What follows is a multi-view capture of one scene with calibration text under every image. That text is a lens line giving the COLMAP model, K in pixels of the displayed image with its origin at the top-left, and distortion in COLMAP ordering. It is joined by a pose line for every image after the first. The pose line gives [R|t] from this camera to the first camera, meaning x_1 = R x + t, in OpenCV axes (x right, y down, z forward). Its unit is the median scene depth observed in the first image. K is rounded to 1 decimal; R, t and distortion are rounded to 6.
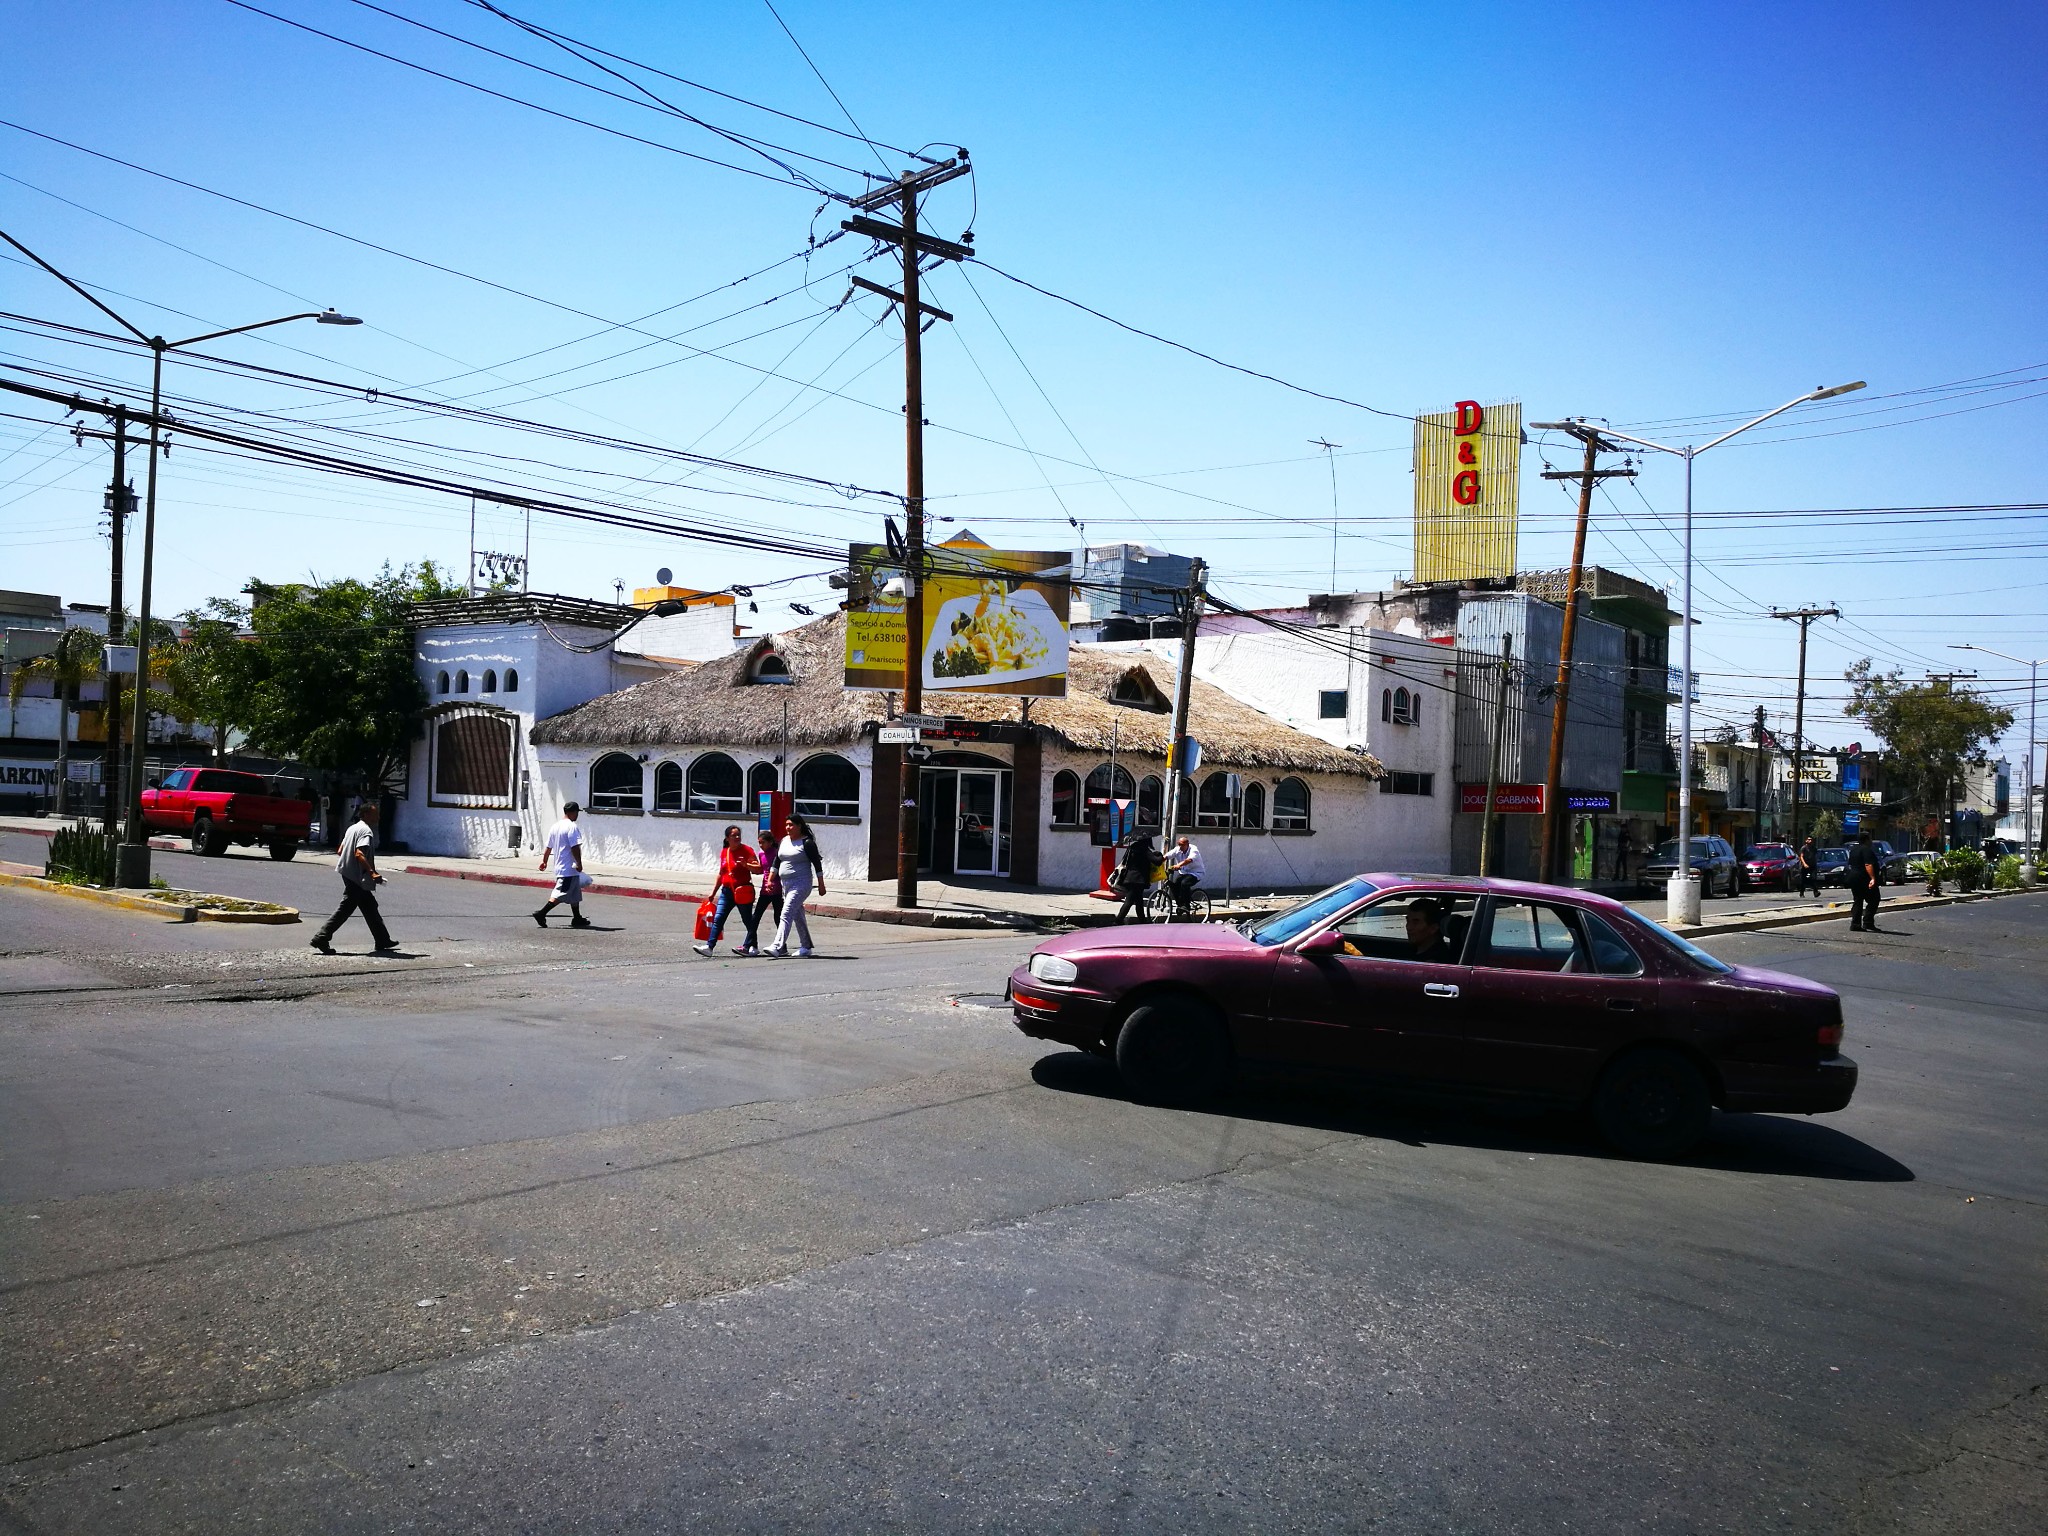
lens RADIAL K [[1611.4, 0, 1024.0], [0, 1611.4, 768.0], [0, 0, 1]] dist [0.131296, -0.304866]
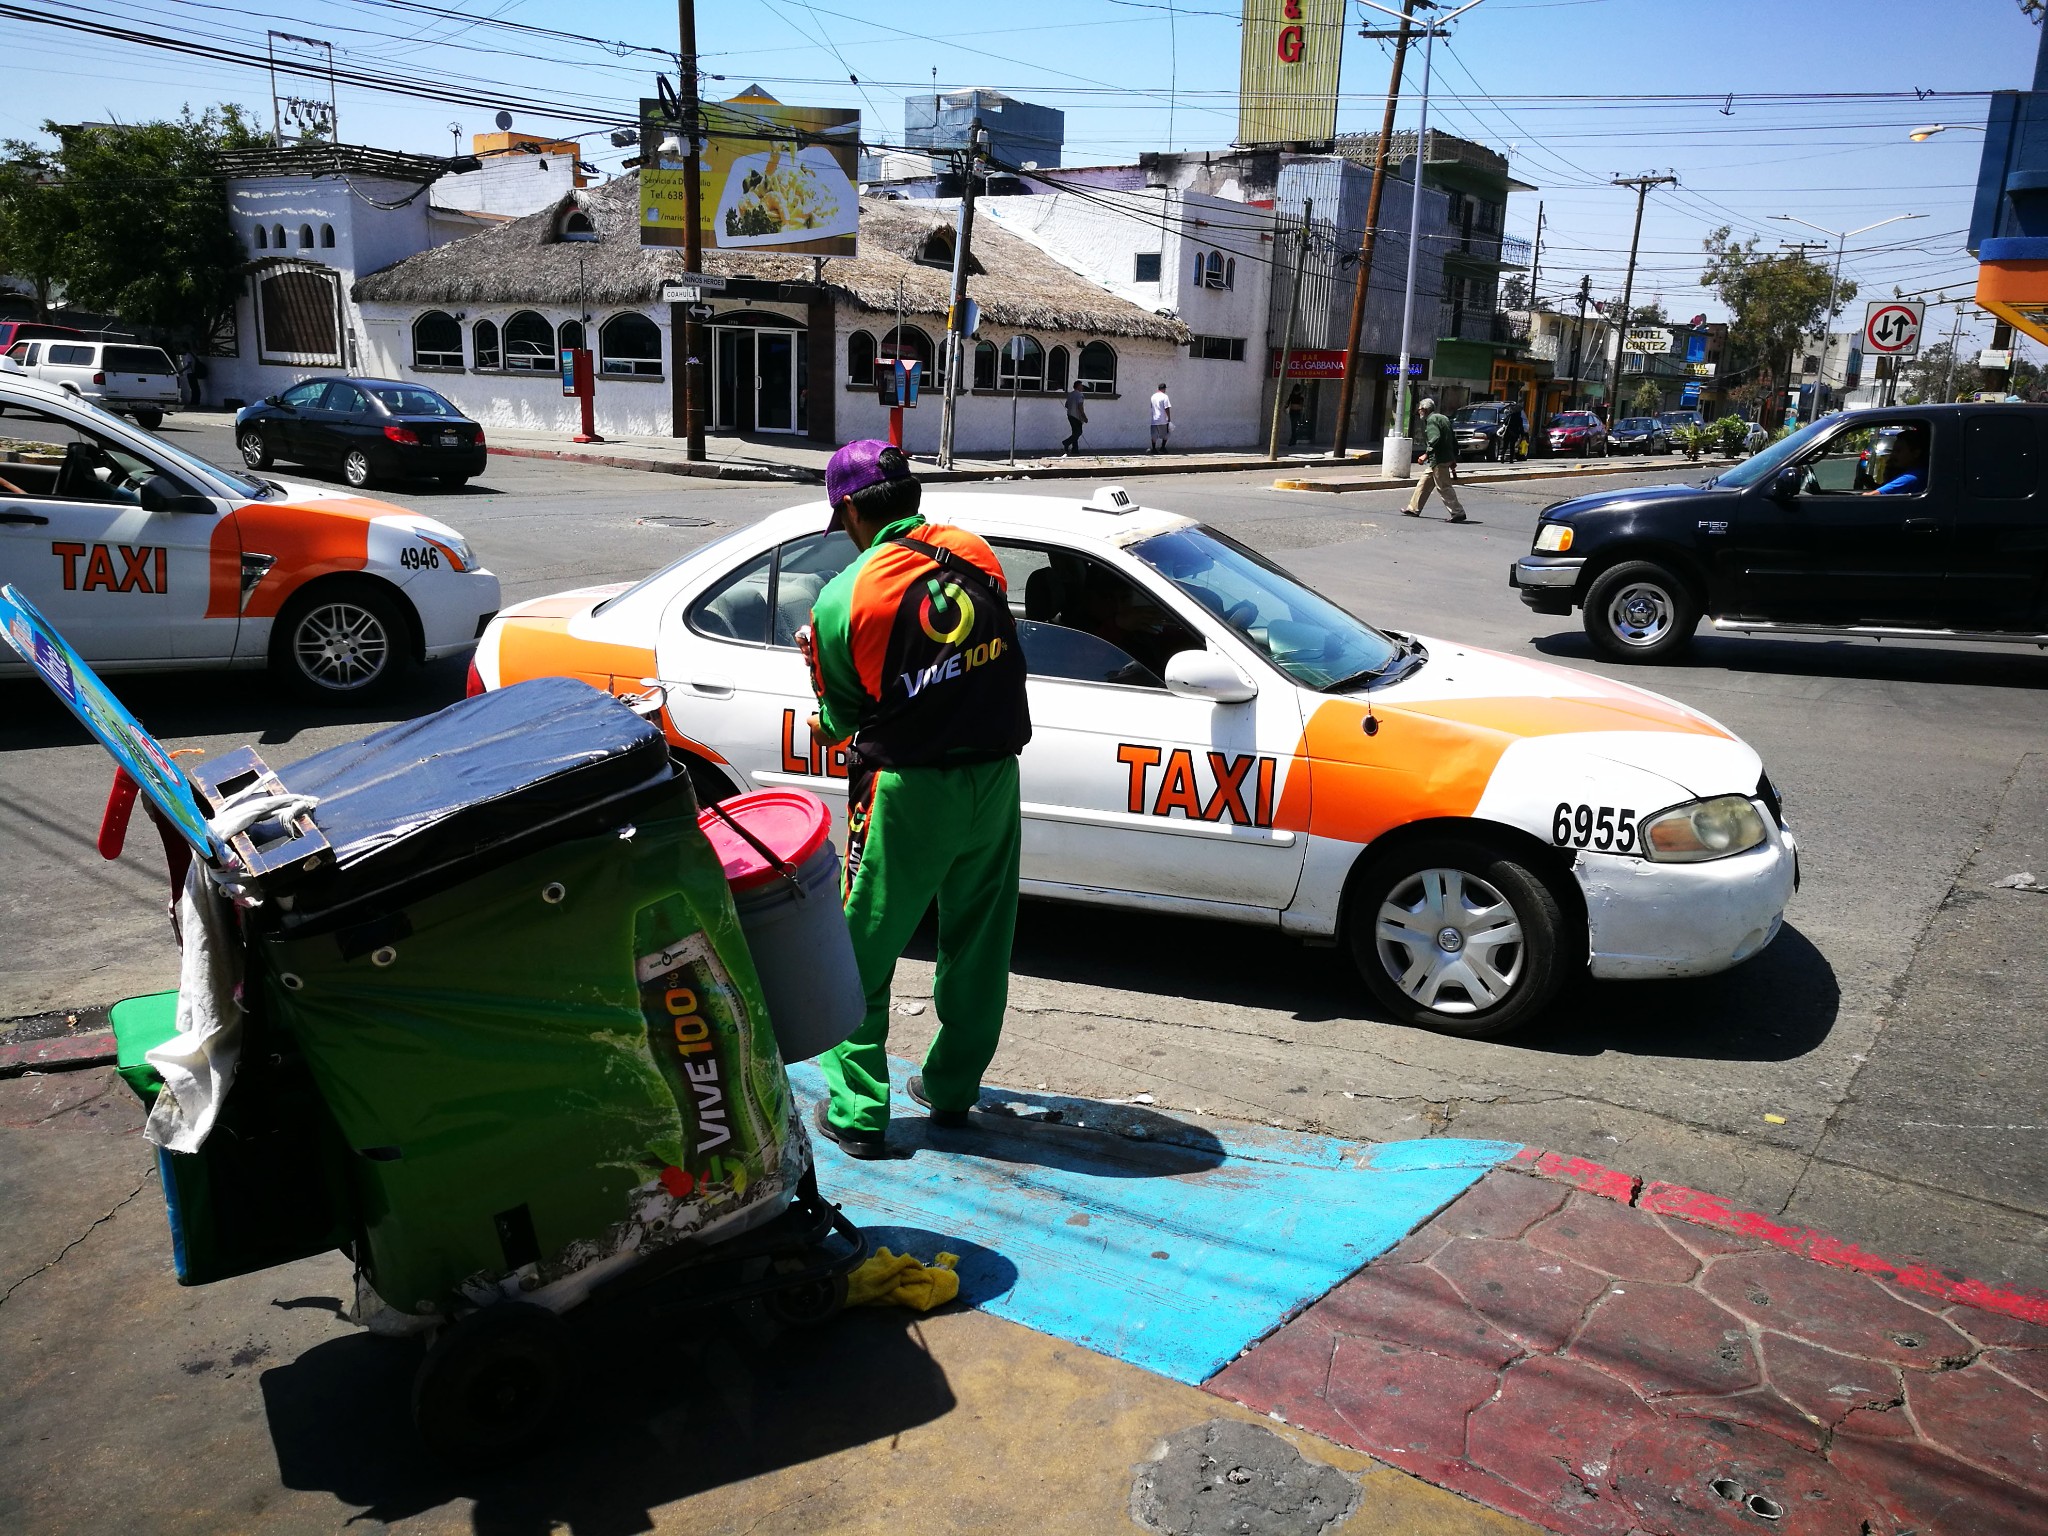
lens RADIAL K [[1643.3, 0, 1024.0], [0, 1643.3, 768.0], [0, 0, 1]] dist [-0.044770, 0.074311]
pose [[0.998654, -0.004681, 0.051649, 0.061677], [-0.008709, 0.966634, 0.256012, 0.002327], [-0.051124, -0.256118, 0.965293, -0.081859]]
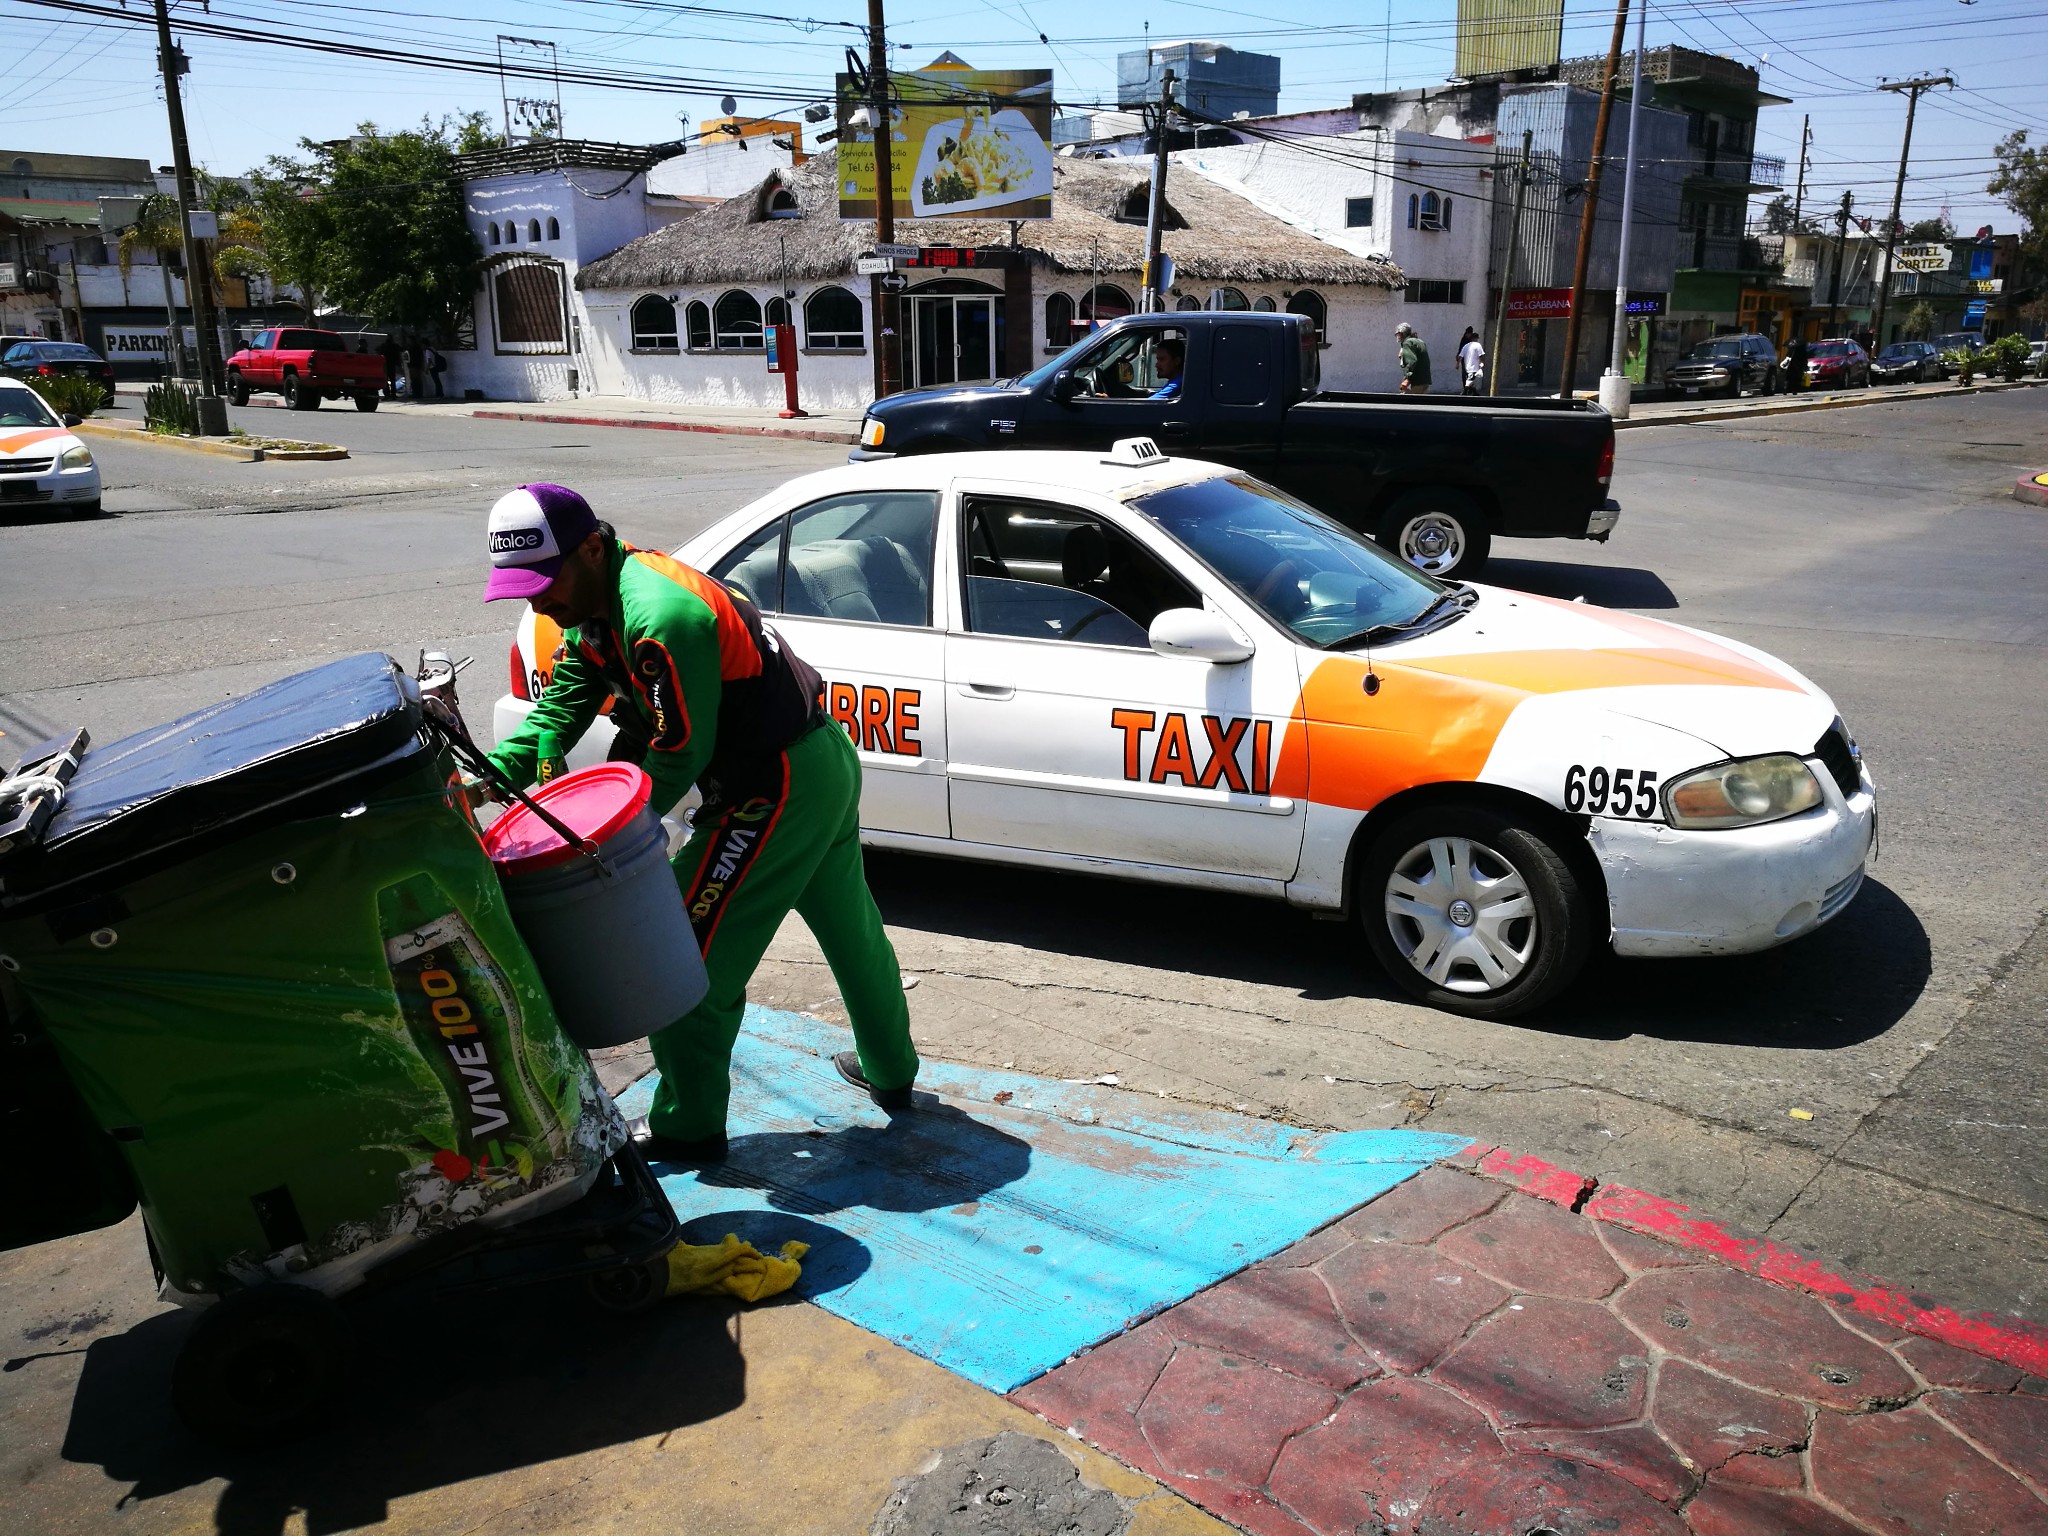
lens RADIAL K [[1643.3, 0, 1024.0], [0, 1643.3, 768.0], [0, 0, 1]] dist [-0.044770, 0.074311]
pose [[0.995364, -0.017081, -0.094650, 0.080433], [0.042649, 0.960445, 0.275184, 0.003499], [0.086206, -0.277945, 0.956721, -0.077235]]
